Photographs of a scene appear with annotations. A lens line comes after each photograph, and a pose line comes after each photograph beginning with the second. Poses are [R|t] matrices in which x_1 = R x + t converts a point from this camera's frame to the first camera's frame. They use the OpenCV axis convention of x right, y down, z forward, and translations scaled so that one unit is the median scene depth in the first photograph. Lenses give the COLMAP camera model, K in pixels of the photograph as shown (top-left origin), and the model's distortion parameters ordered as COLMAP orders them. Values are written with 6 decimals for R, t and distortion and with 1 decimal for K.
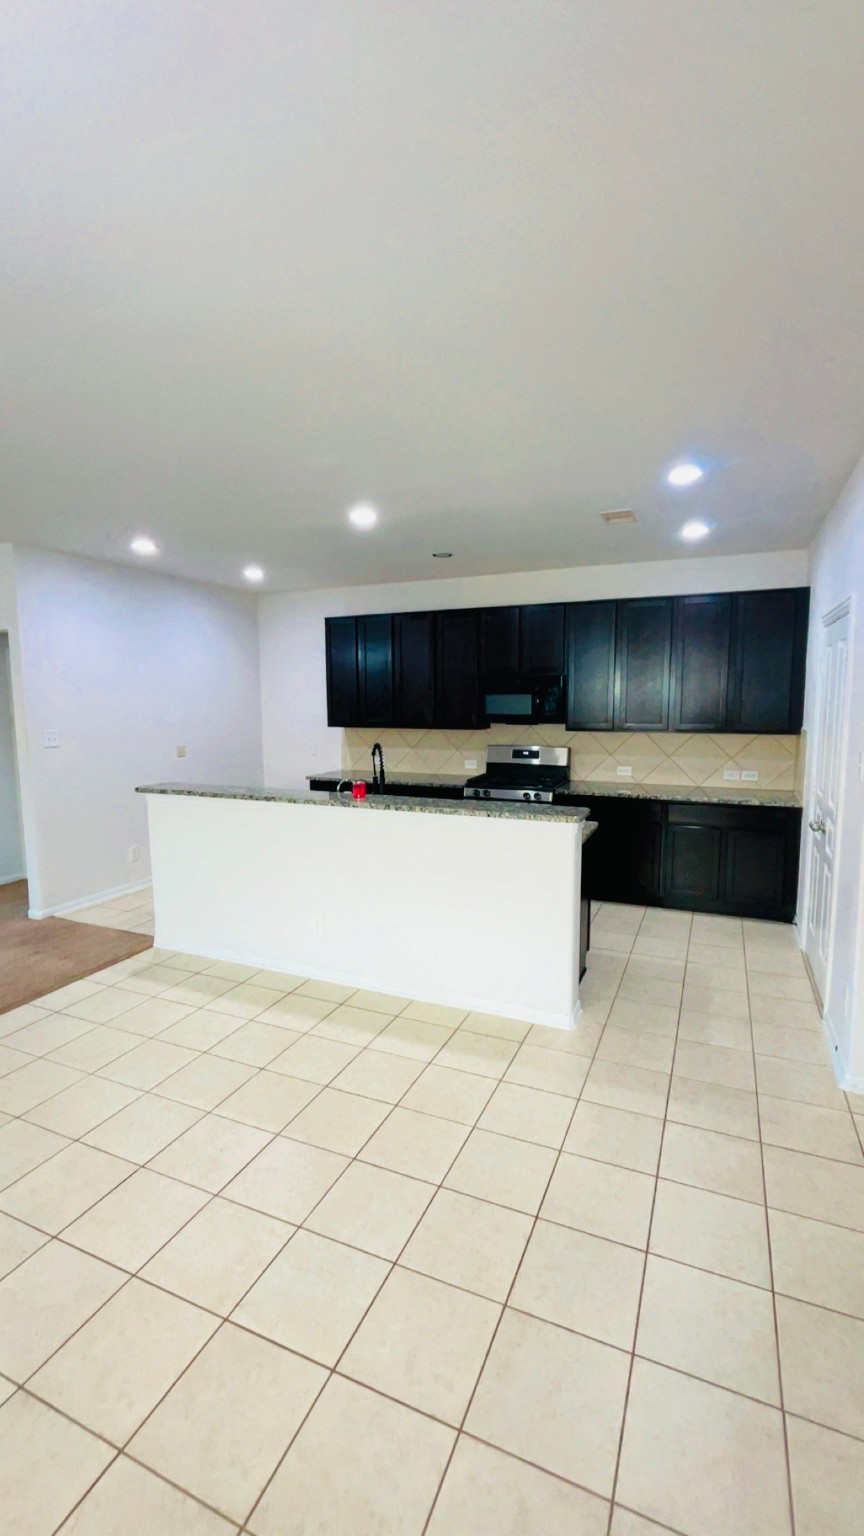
lens RADIAL K [[655.9, 0, 432.0], [0, 655.9, 768.0], [0, 0, 1]] dist [0.001726, 0.000001]
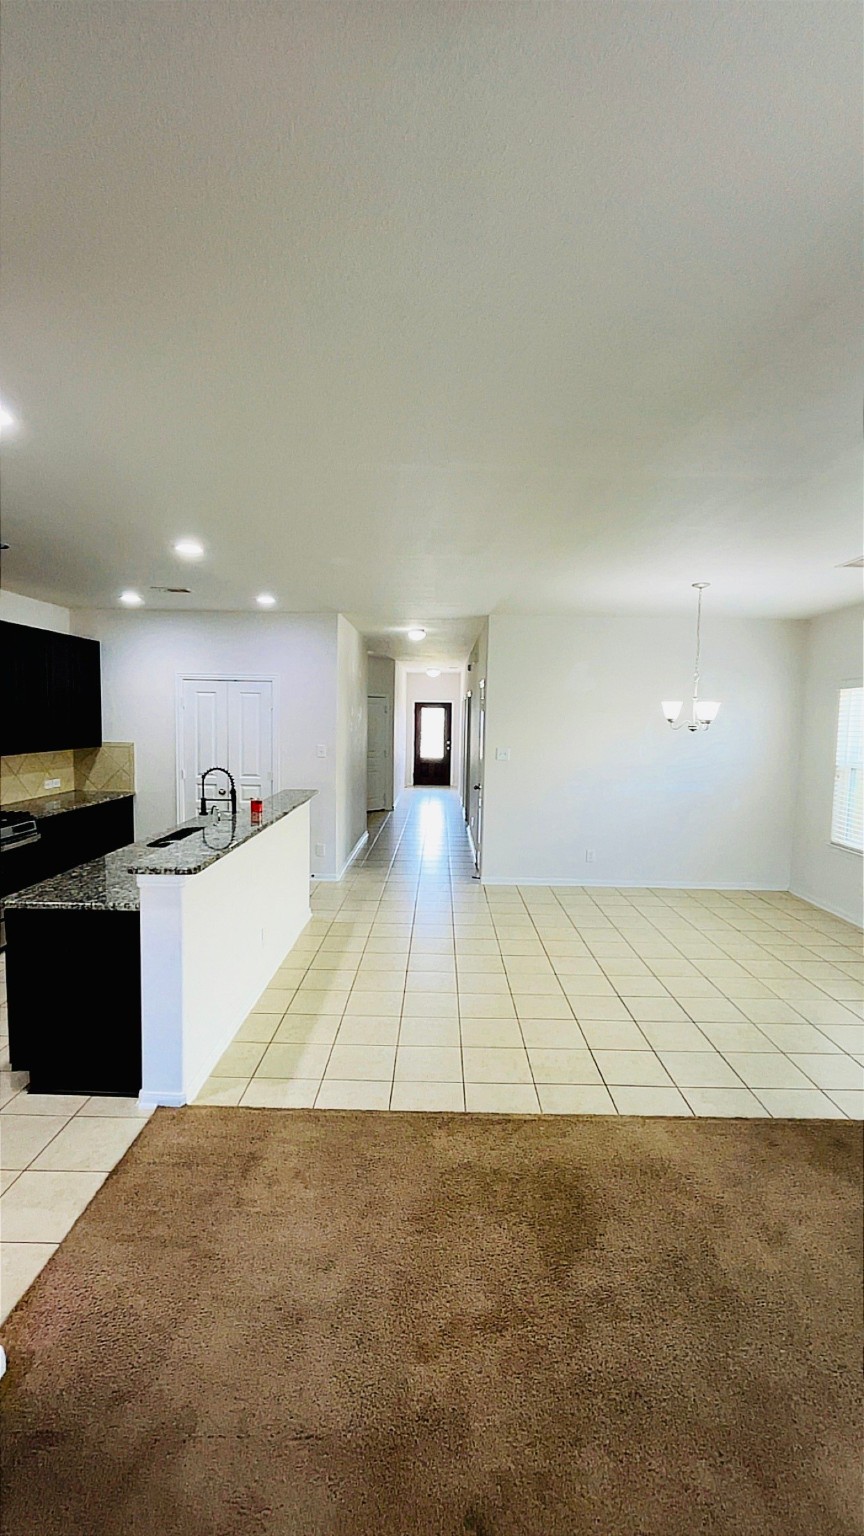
lens RADIAL K [[655.9, 0, 432.0], [0, 655.9, 768.0], [0, 0, 1]] dist [0.001726, 0.000001]
pose [[-0.387946, -0.075255, 0.918605, -0.866059], [0.088166, 0.989061, 0.118261, -0.094707], [-0.917456, 0.126868, -0.377067, 0.773057]]
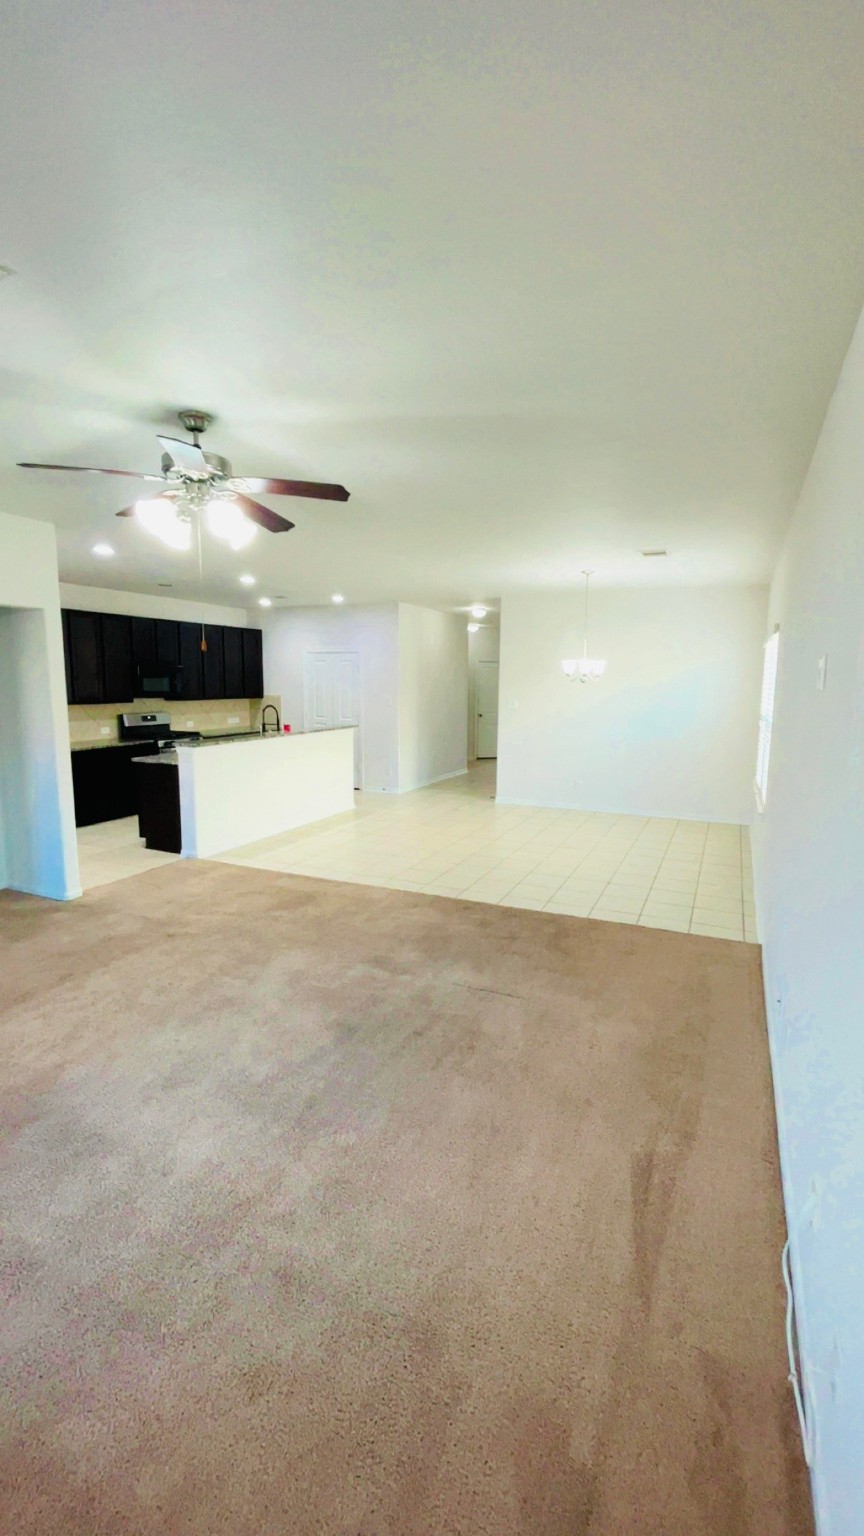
lens RADIAL K [[655.9, 0, 432.0], [0, 655.9, 768.0], [0, 0, 1]] dist [0.001726, 0.000001]
pose [[0.019800, -0.129279, 0.991411, -1.390945], [0.103682, 0.986524, 0.126571, -0.033523], [-0.994413, 0.100285, 0.032937, 0.349916]]
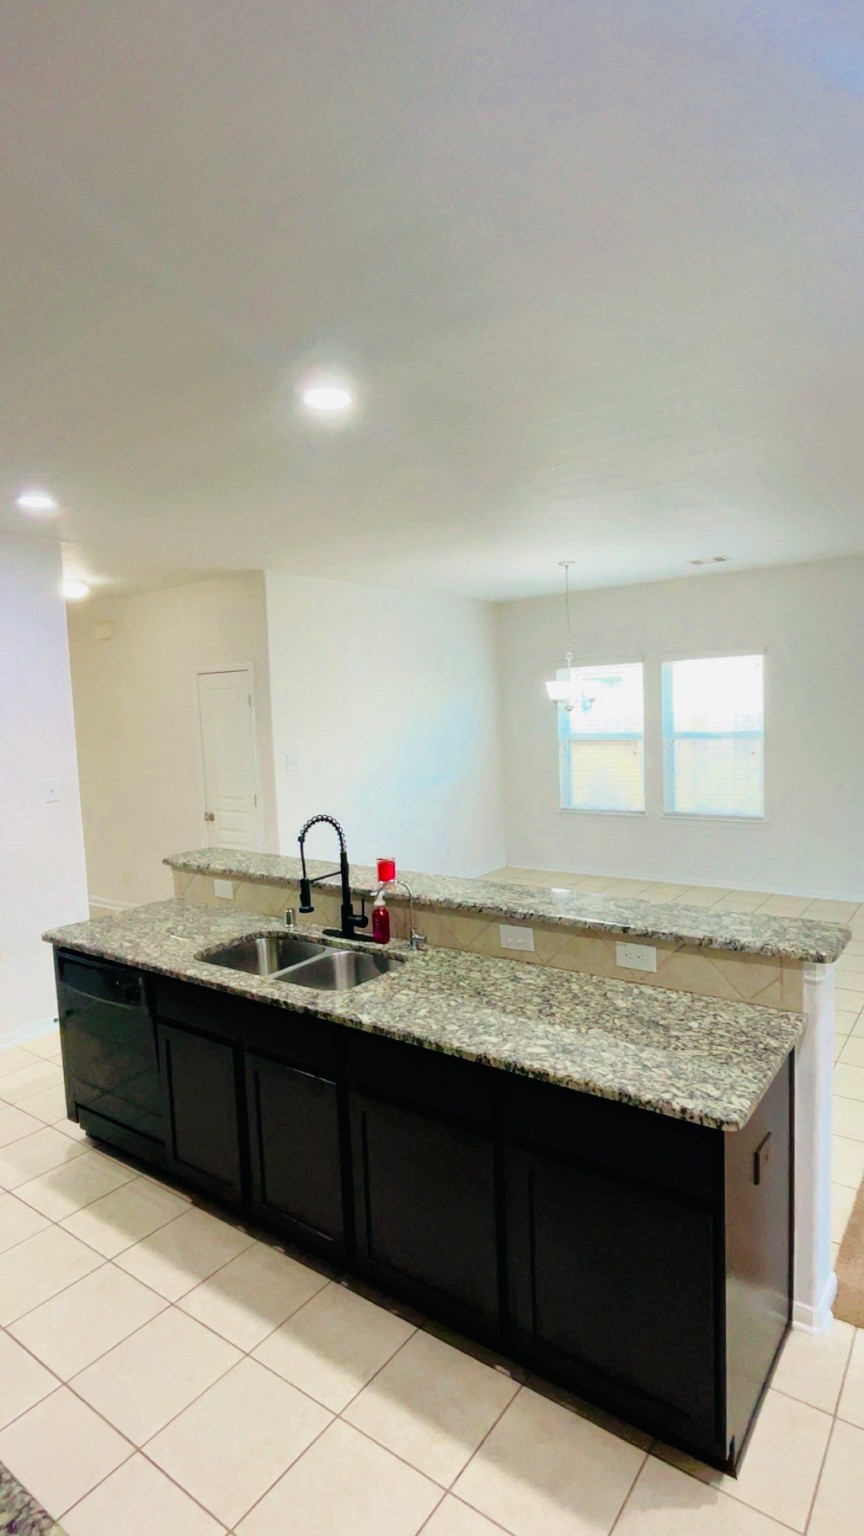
lens RADIAL K [[798.4, 0, 432.0], [0, 798.4, 768.0], [0, 0, 1]] dist [-0.000837, 0.000072]
pose [[-0.973696, 0.026671, 0.226286, -0.230708], [0.070520, 0.979638, 0.187978, -0.147581], [-0.216664, 0.198991, -0.955751, 1.181509]]
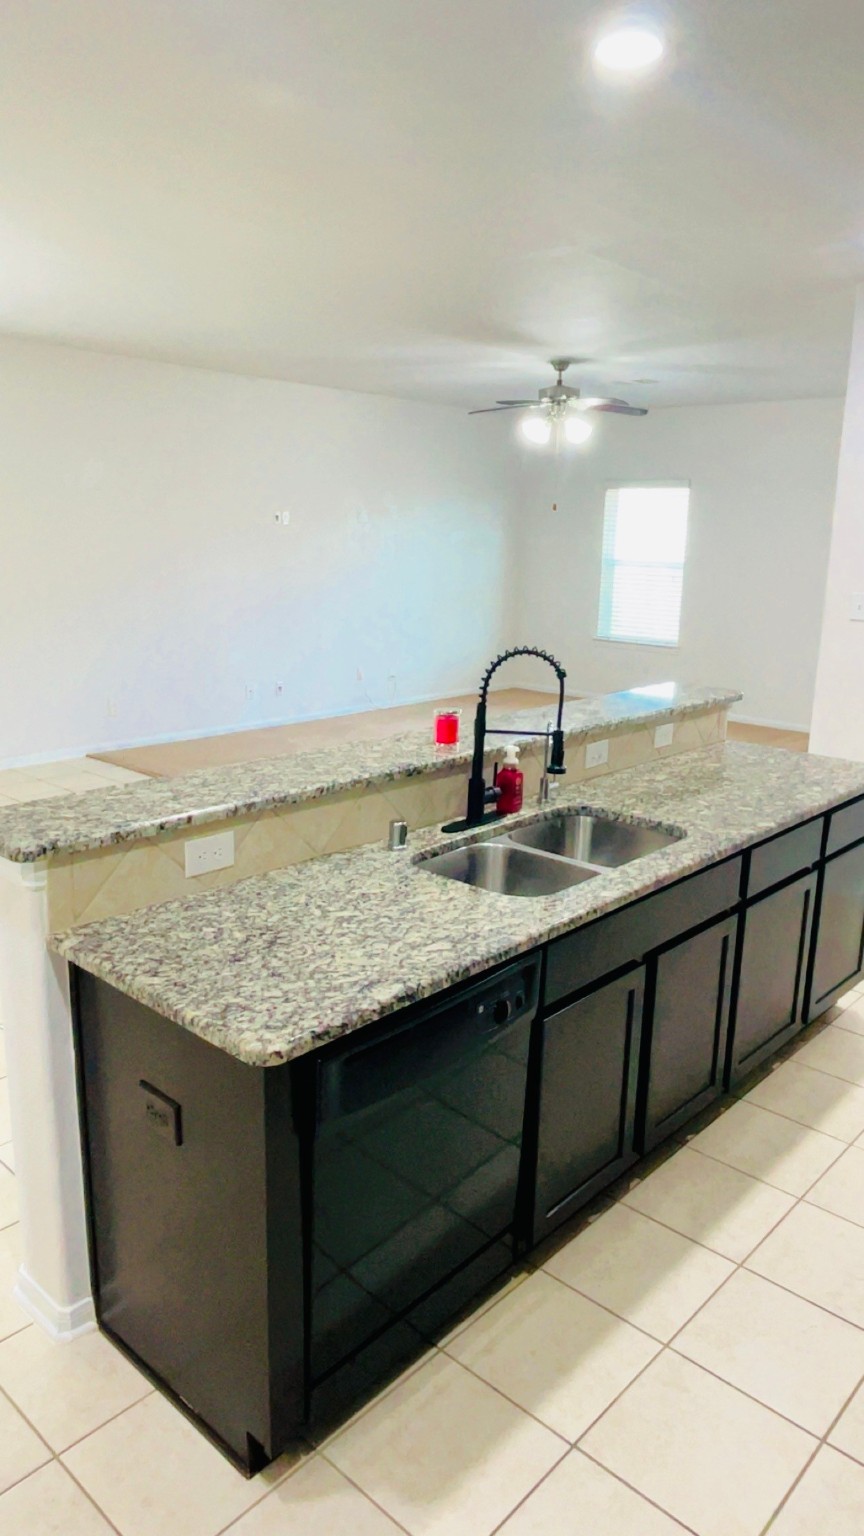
lens RADIAL K [[1030.5, 0, 426.7], [0, 1030.5, 773.8], [0, 0, 1]] dist [0.003494, 0.001414]
pose [[-0.328737, 0.222073, -0.917941, 0.405137], [-0.122346, 0.953757, 0.274553, -0.095085], [0.936463, 0.202562, -0.286365, 0.818213]]
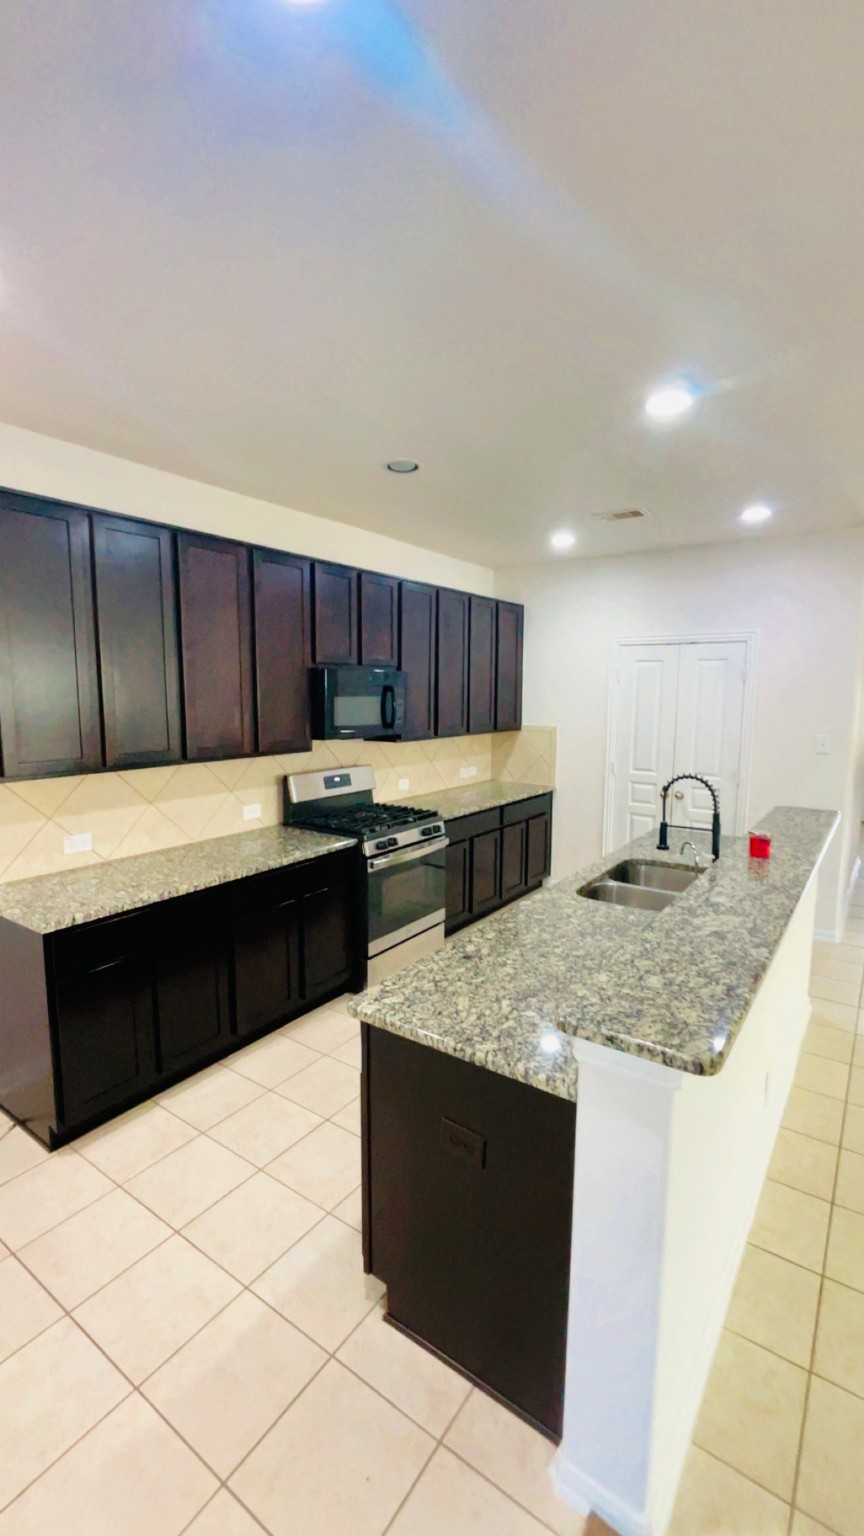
lens RADIAL K [[655.9, 0, 432.0], [0, 655.9, 768.0], [0, 0, 1]] dist [0.001726, 0.000001]
pose [[0.202815, -0.108822, 0.973151, -0.546083], [0.102462, 0.990709, 0.089431, -0.091864], [-0.973842, 0.081573, 0.212081, 0.793636]]
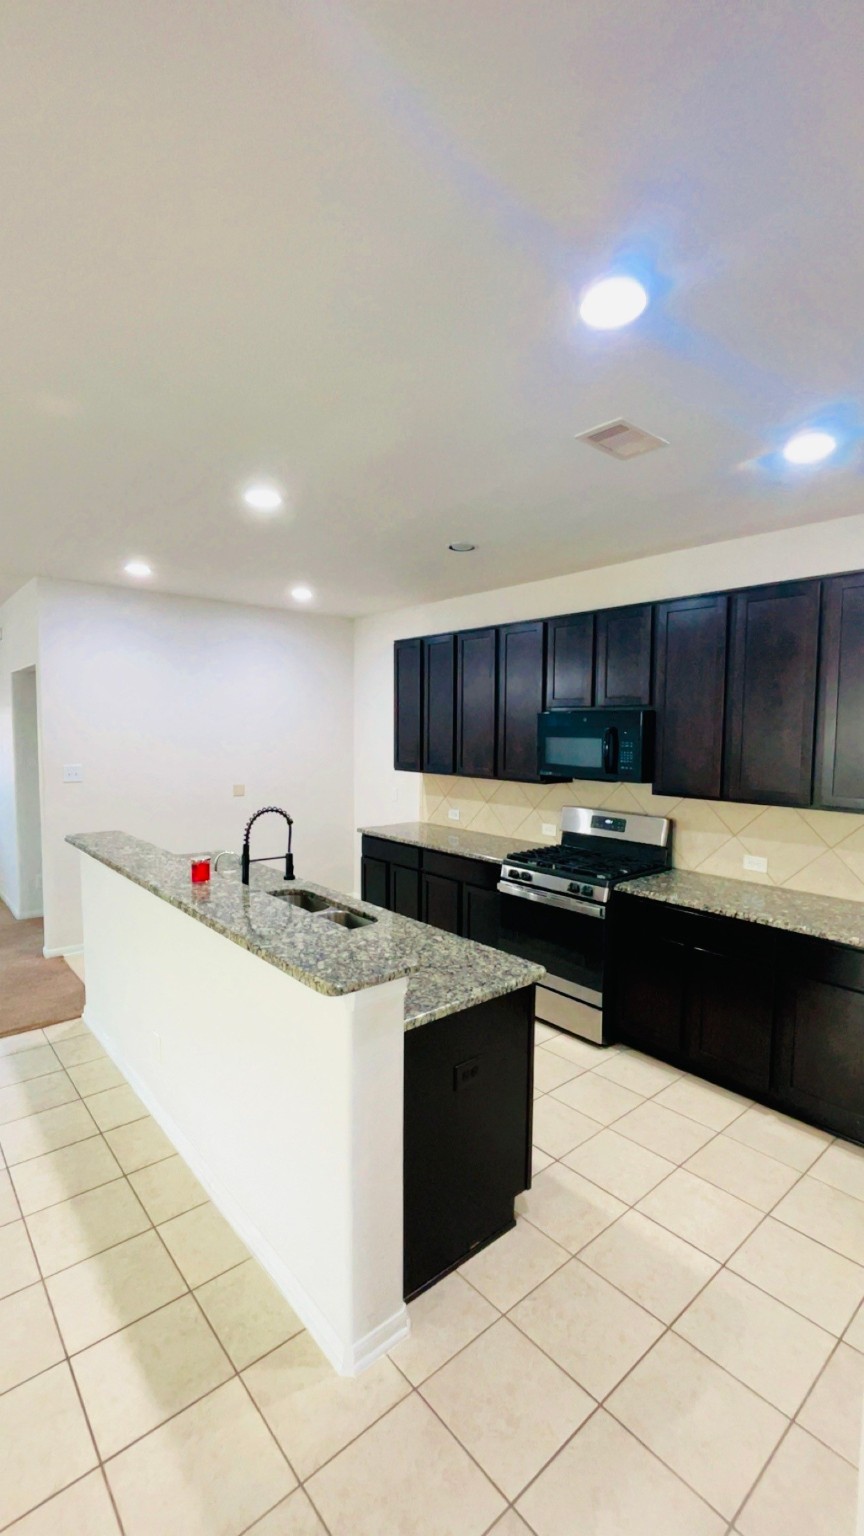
lens RADIAL K [[660.8, 0, 435.0], [0, 660.8, 772.2], [0, 0, 1]] dist [-0.000487, -0.000002]
pose [[0.903287, 0.044483, -0.426724, 0.287292], [-0.061350, 0.997781, -0.025853, -0.048201], [0.424627, 0.049532, 0.904012, 0.305595]]
